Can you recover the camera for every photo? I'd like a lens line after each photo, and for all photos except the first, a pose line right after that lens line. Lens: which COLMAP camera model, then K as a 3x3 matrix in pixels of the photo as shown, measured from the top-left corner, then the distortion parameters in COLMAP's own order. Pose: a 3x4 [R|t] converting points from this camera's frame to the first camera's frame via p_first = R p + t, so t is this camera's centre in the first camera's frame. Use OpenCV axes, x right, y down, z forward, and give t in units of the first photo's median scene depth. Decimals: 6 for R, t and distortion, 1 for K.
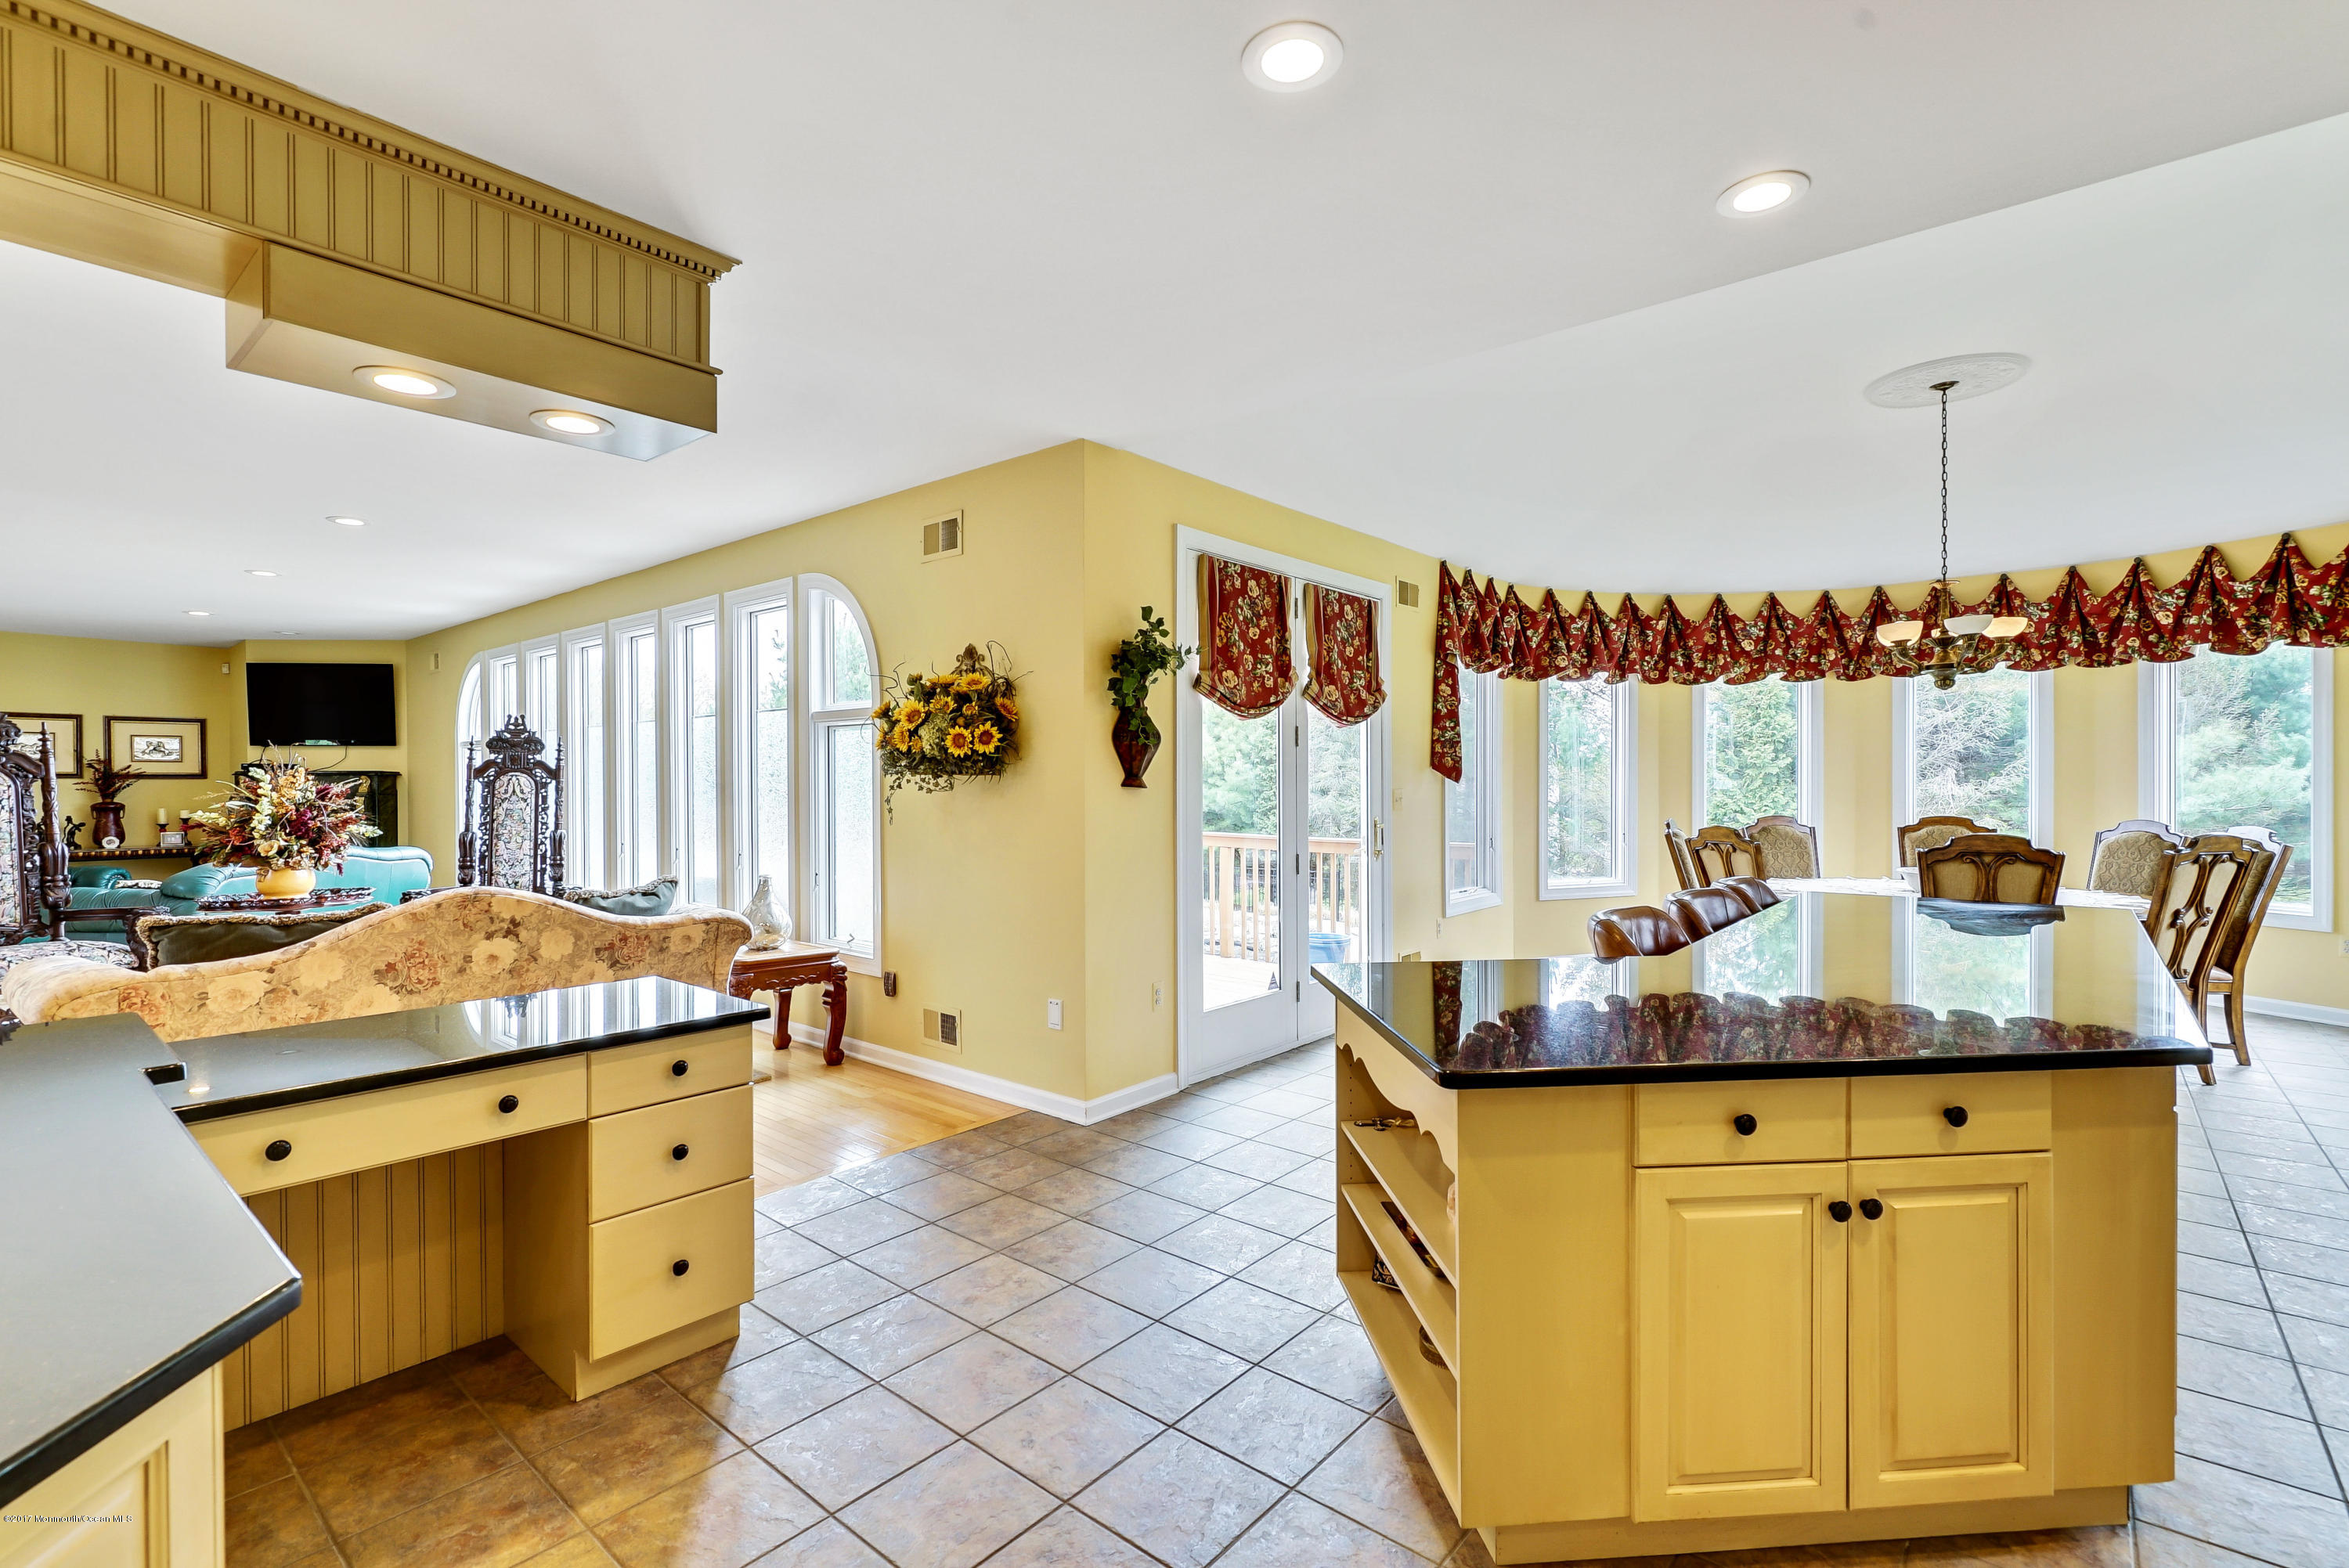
lens RADIAL K [[1057.2, 0, 1192.4], [0, 1057.2, 776.5], [0, 0, 1]] dist [-0.004095, 0.000999]
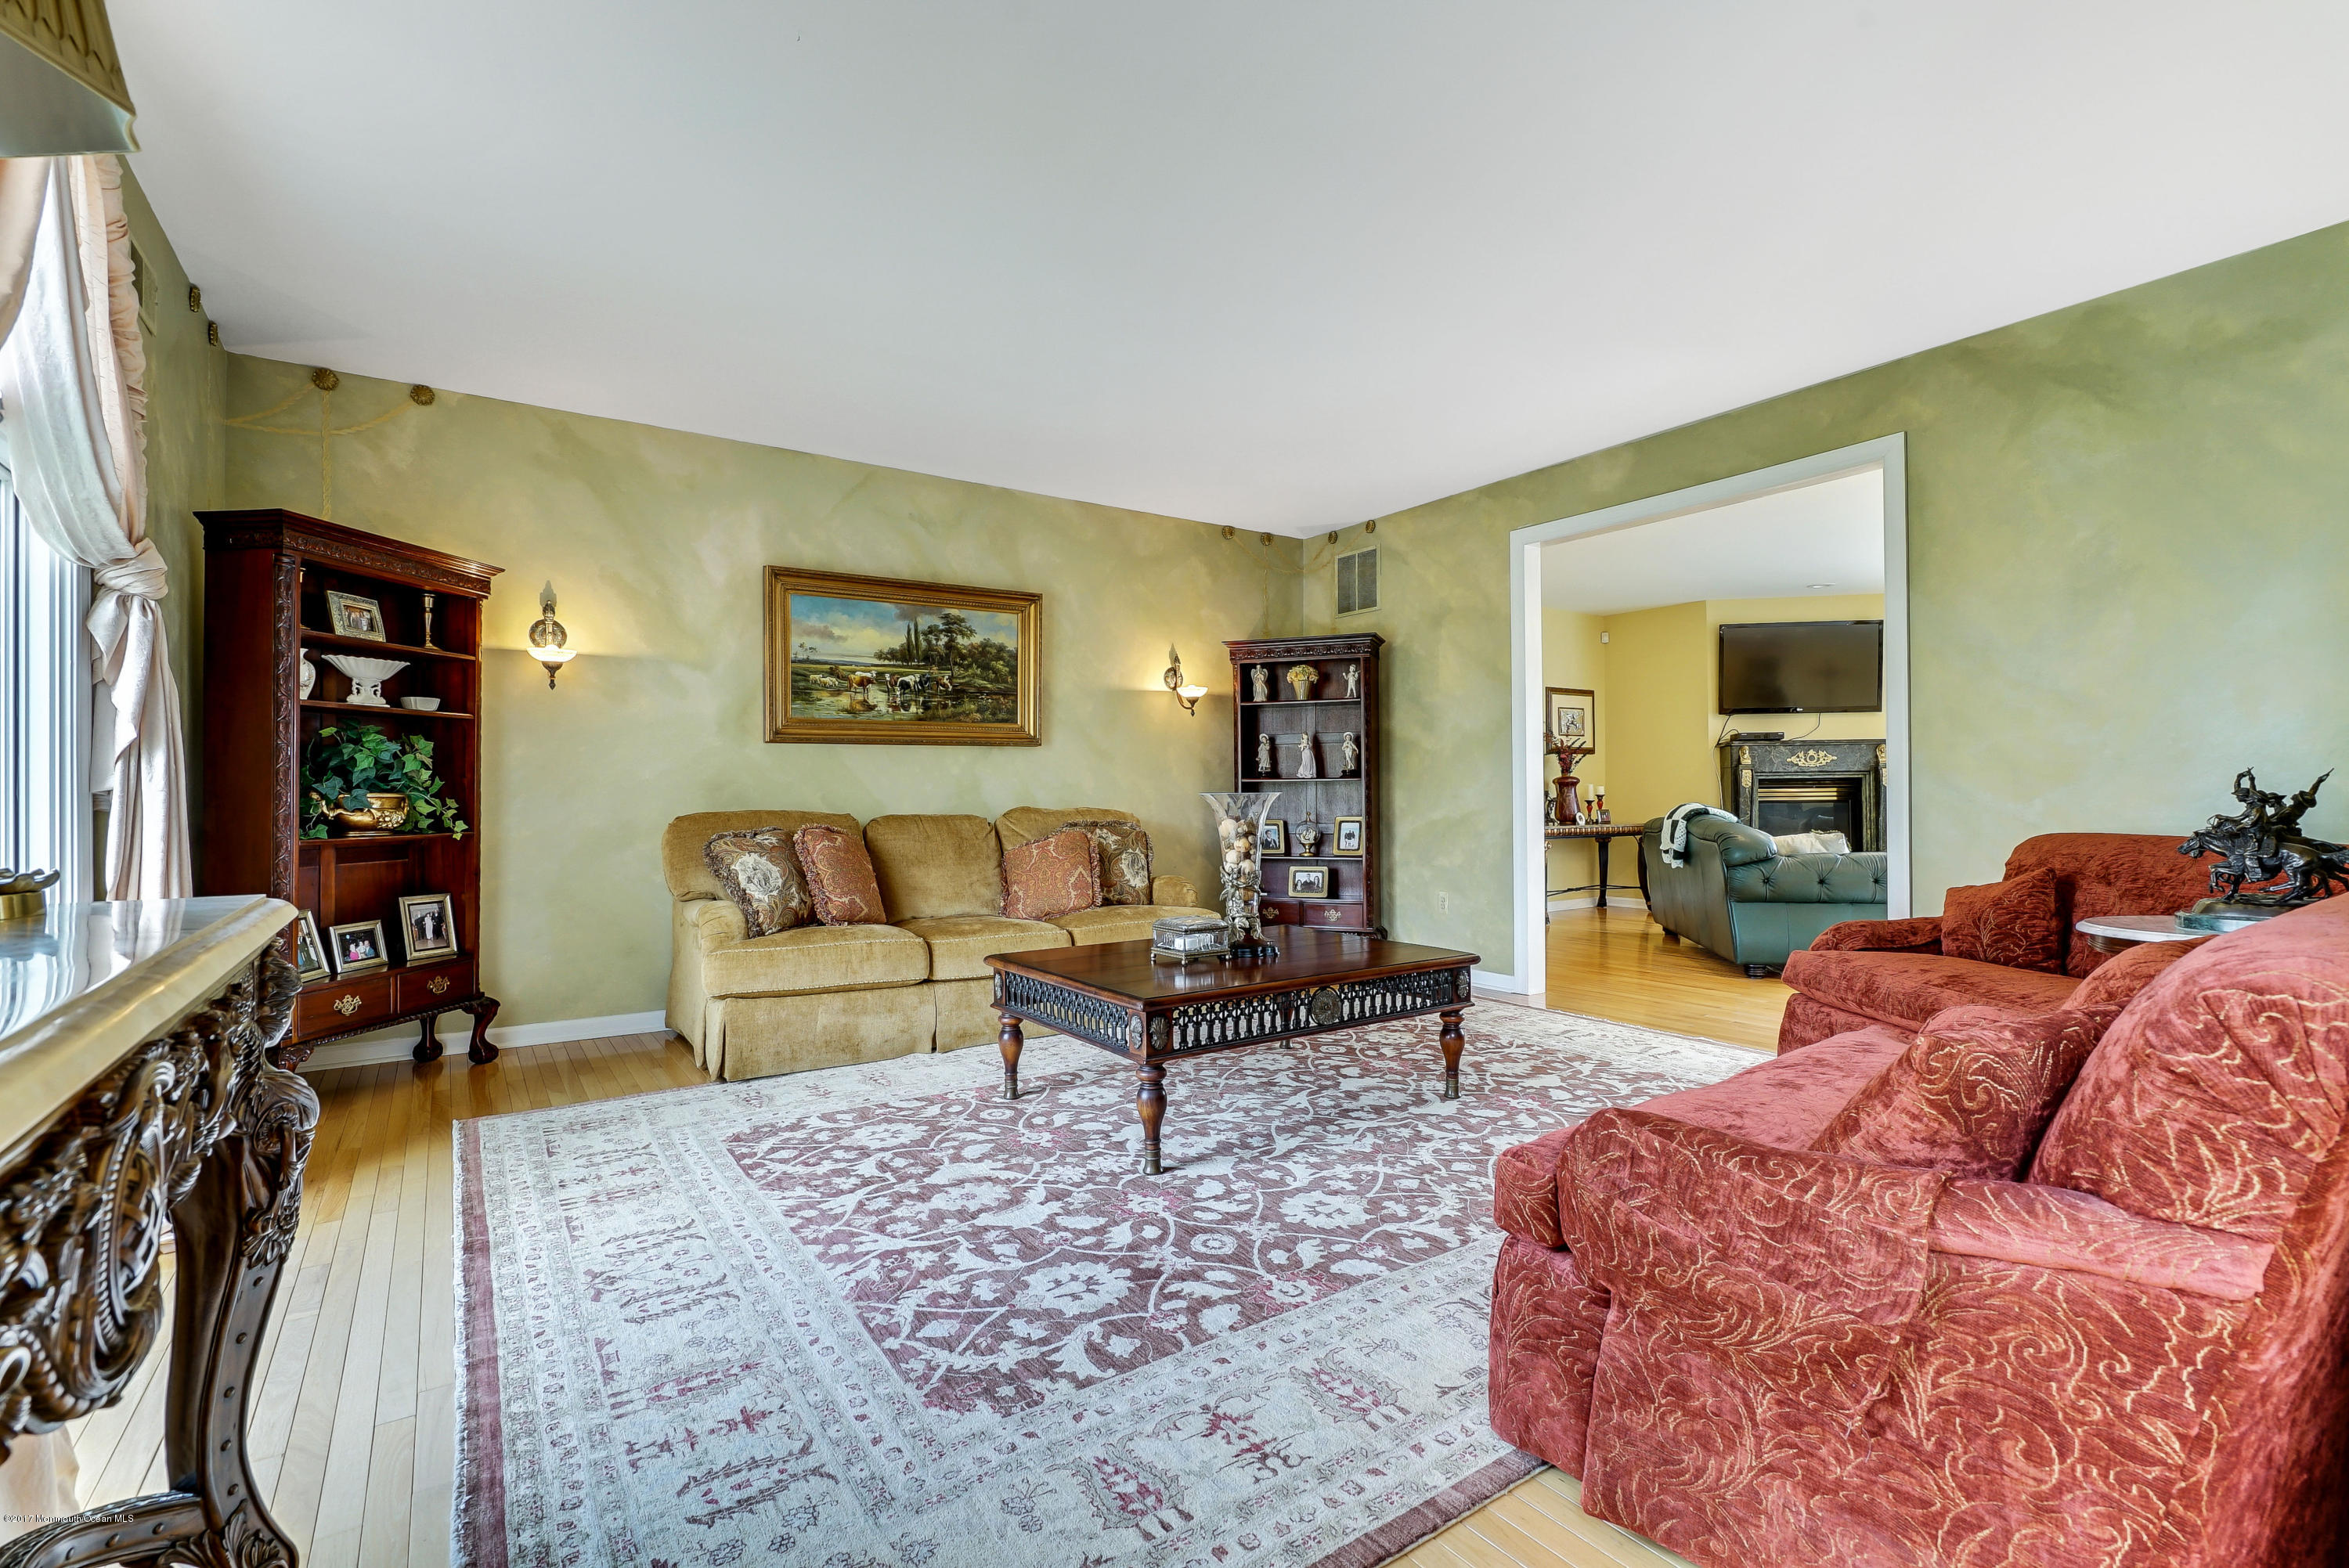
lens RADIAL K [[1057.2, 0, 1166.5], [0, 1057.2, 785.6], [0, 0, 1]] dist [-0.004095, 0.000999]
pose [[0.961968, -0.005505, -0.273106, -1.480278], [0.005402, 0.999985, -0.001131, 0.042094], [0.273108, -0.000387, 0.961983, -0.030864]]
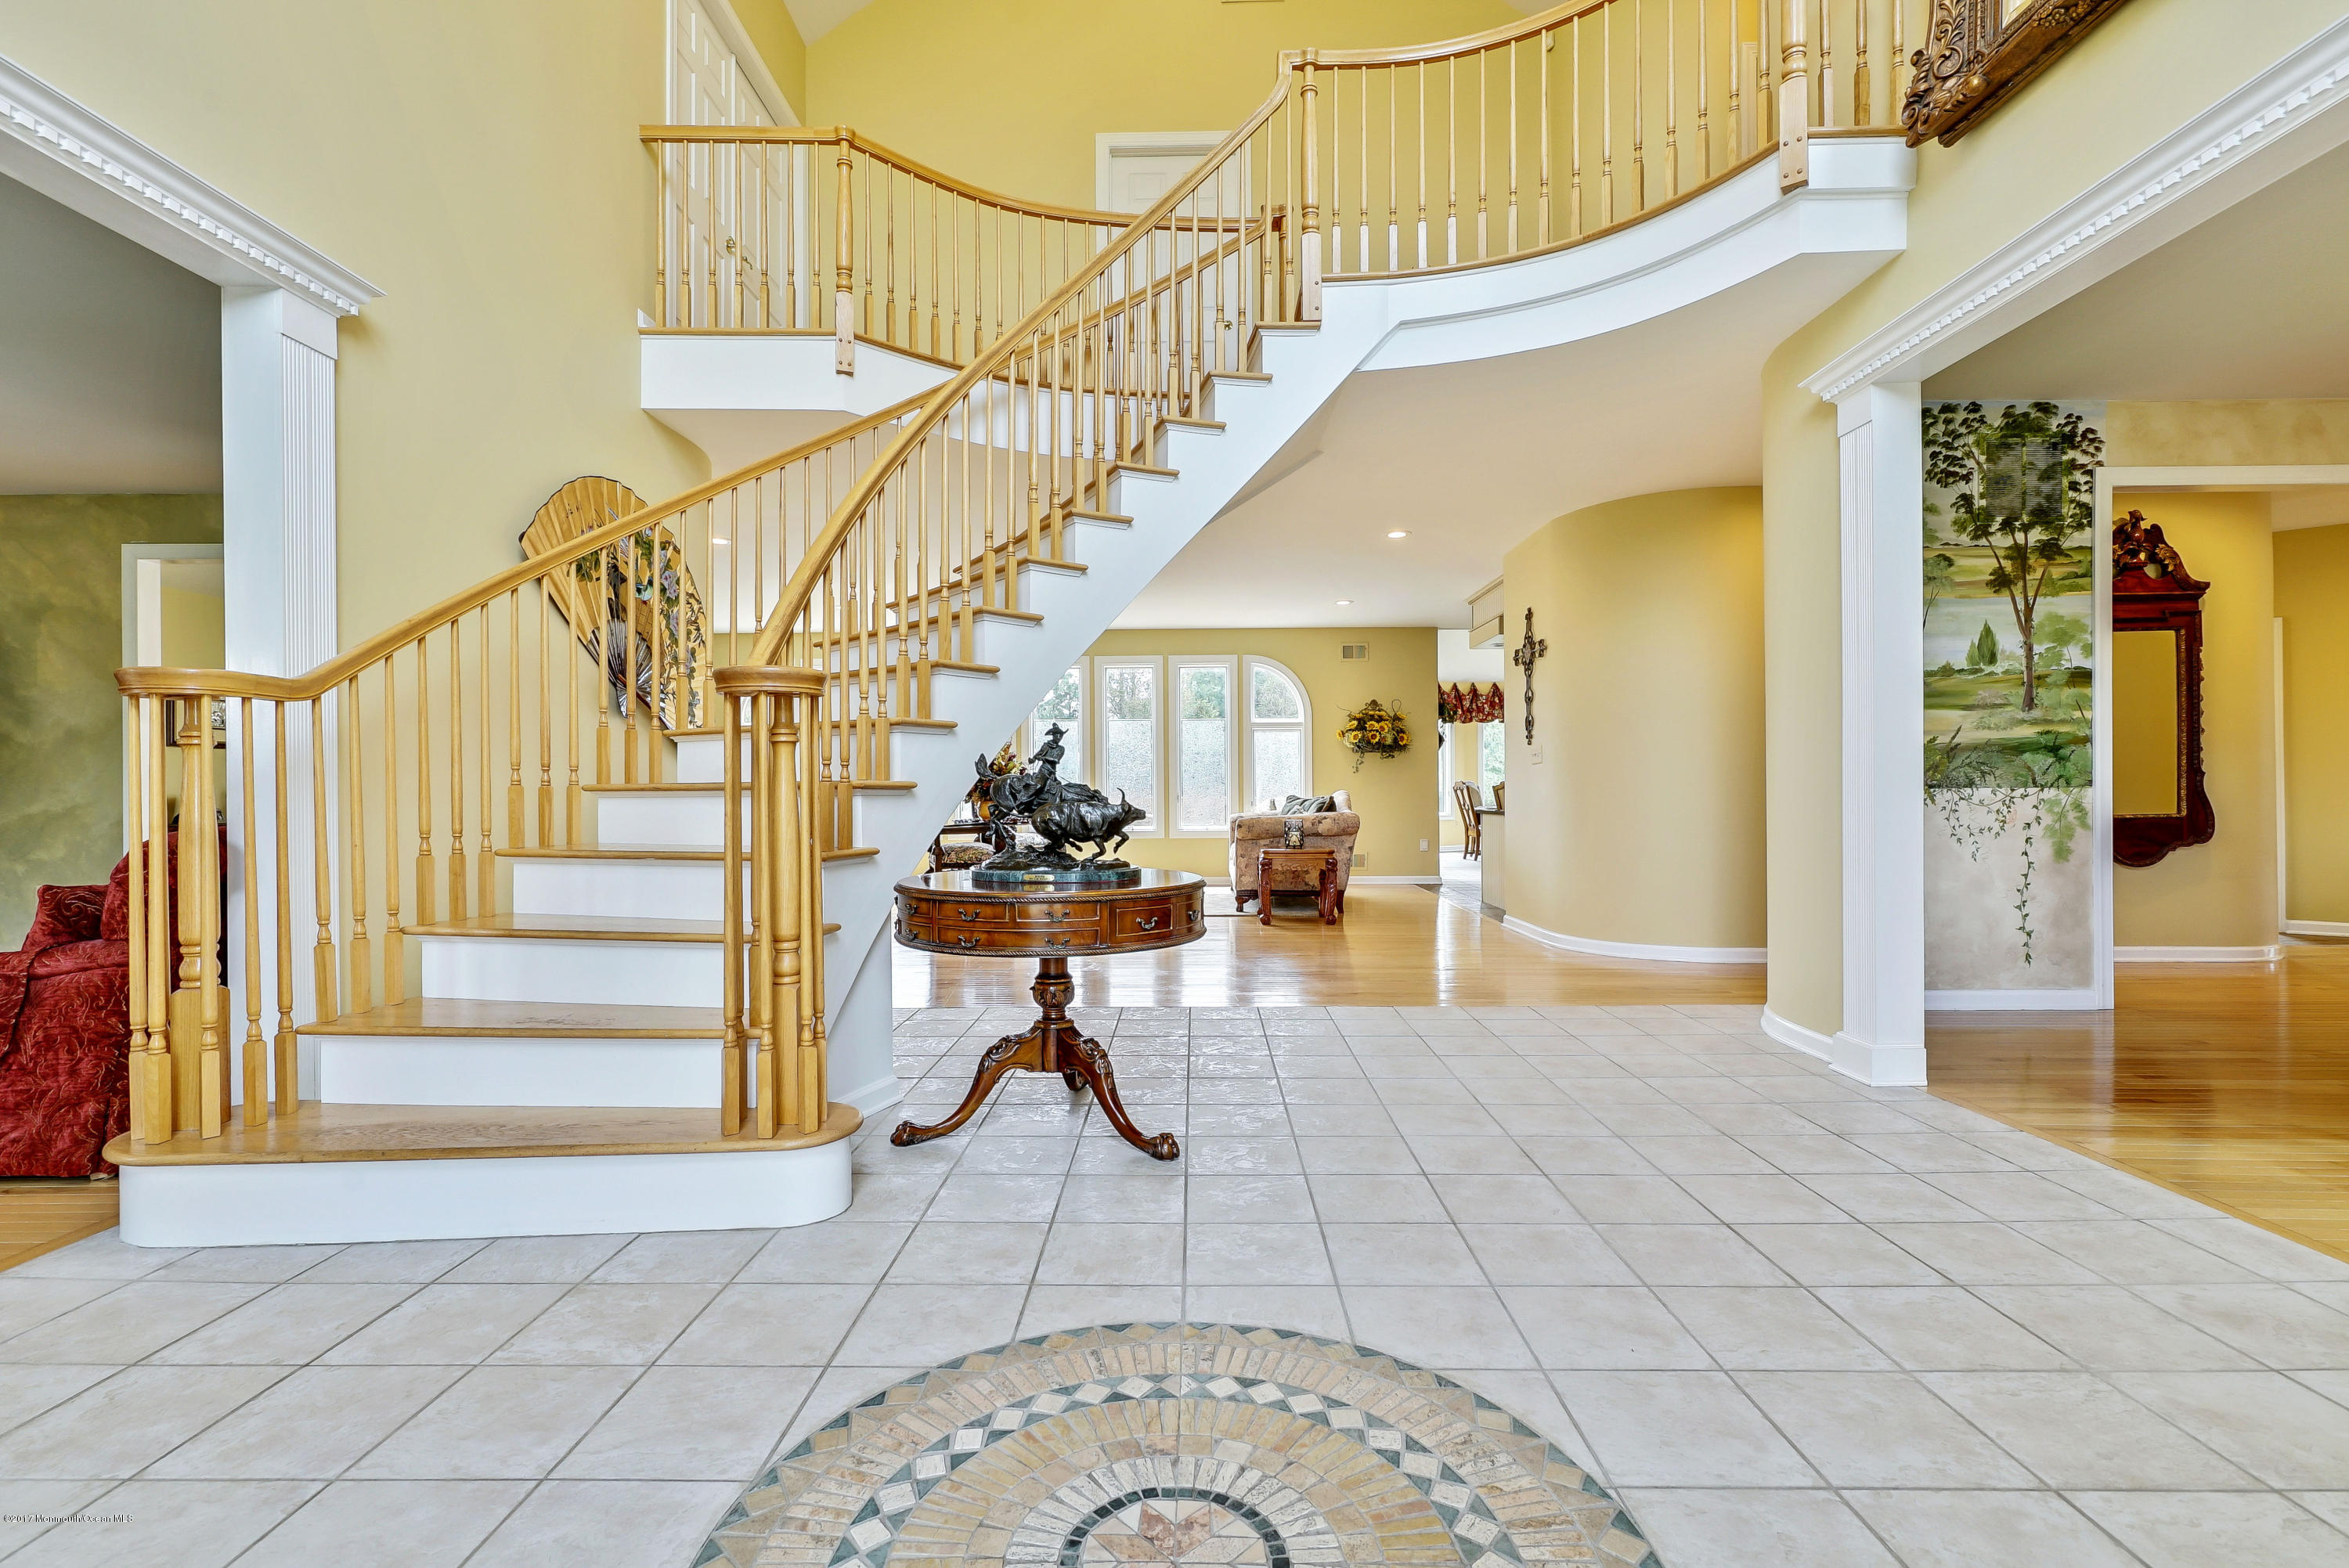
lens RADIAL K [[1057.2, 0, 1185.2], [0, 1057.2, 790.6], [0, 0, 1]] dist [-0.004095, 0.000999]
pose [[0.771904, -0.002067, 0.635736, -1.332063], [-0.000094, 0.999994, 0.003366, 0.048048], [-0.635739, -0.002658, 0.771899, -0.386281]]
